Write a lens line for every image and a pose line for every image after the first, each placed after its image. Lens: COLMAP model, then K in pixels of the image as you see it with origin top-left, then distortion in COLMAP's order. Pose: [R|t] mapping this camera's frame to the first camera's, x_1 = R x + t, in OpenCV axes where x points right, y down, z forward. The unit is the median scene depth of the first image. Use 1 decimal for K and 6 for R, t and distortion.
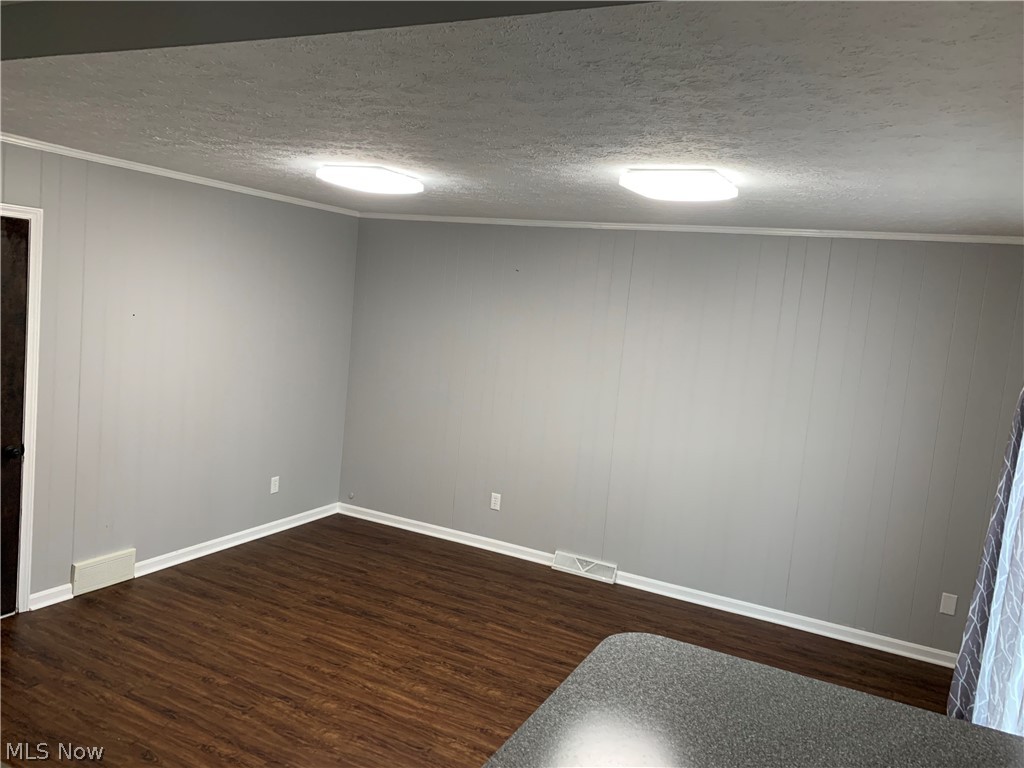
lens RADIAL K [[781.5, 0, 505.7], [0, 781.5, 362.7], [0, 0, 1]] dist [0.013473, -0.030279]
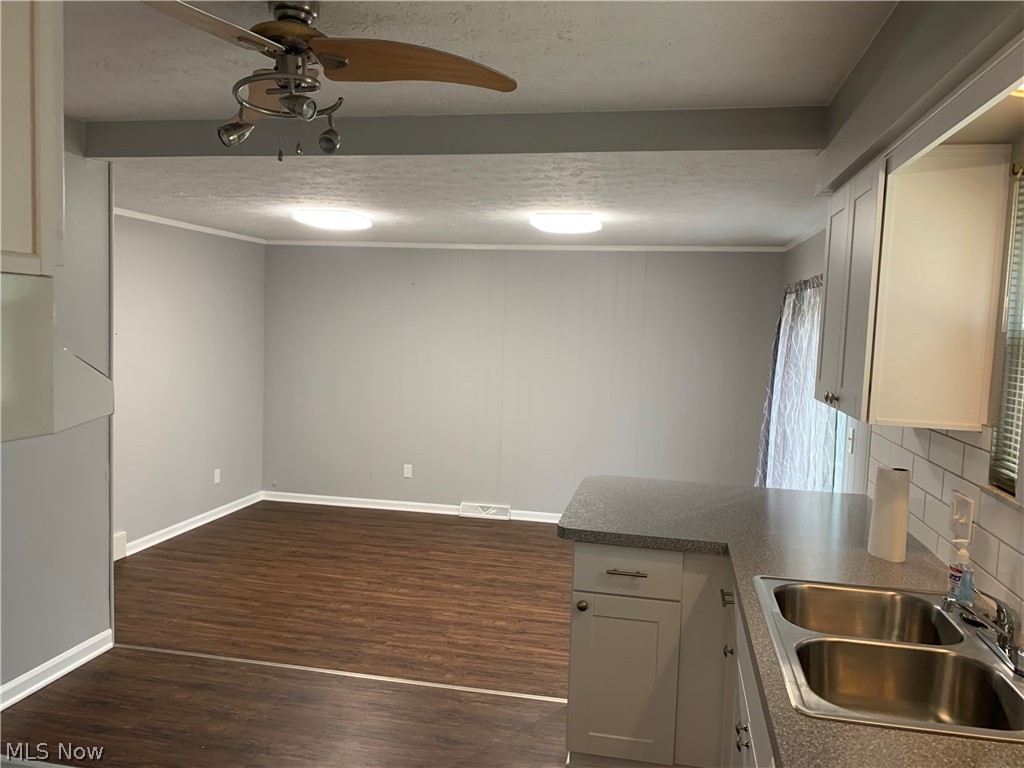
lens RADIAL K [[781.5, 0, 509.9], [0, 781.5, 386.8], [0, 0, 1]] dist [0.013473, -0.030279]
pose [[0.963479, -0.073827, 0.257405, -0.209418], [0.069957, 0.997257, 0.024174, 0.031856], [-0.258484, -0.005284, 0.966001, -0.306464]]
